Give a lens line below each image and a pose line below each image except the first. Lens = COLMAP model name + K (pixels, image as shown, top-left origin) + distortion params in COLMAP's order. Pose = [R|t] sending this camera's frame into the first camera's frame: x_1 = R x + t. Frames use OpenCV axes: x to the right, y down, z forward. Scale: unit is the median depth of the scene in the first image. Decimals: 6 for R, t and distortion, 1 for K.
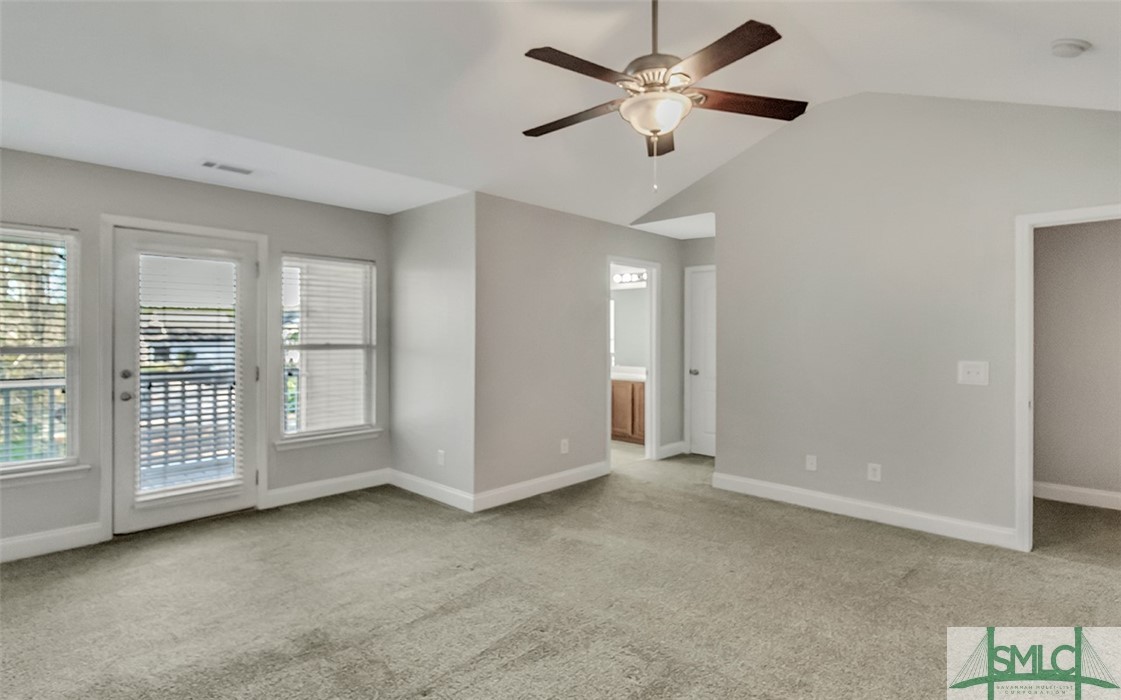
lens RADIAL K [[542.5, 0, 568.1], [0, 542.5, 332.8], [0, 0, 1]] dist [-0.000398, 0.000210]
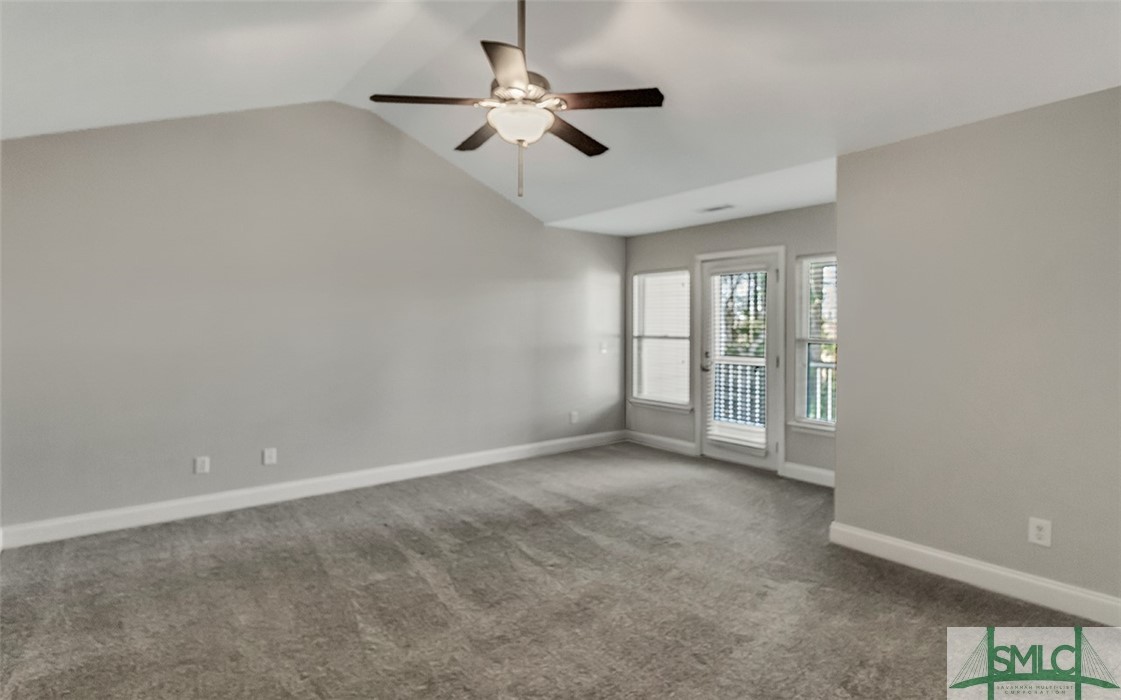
lens RADIAL K [[529.2, 0, 560.3], [0, 529.2, 370.5], [0, 0, 1]] dist [0.000742, 0.000306]
pose [[-0.136802, 0.069649, -0.988147, 0.729031], [0.016659, 0.997546, 0.068005, 0.003827], [0.990458, -0.007158, -0.137627, 0.753791]]
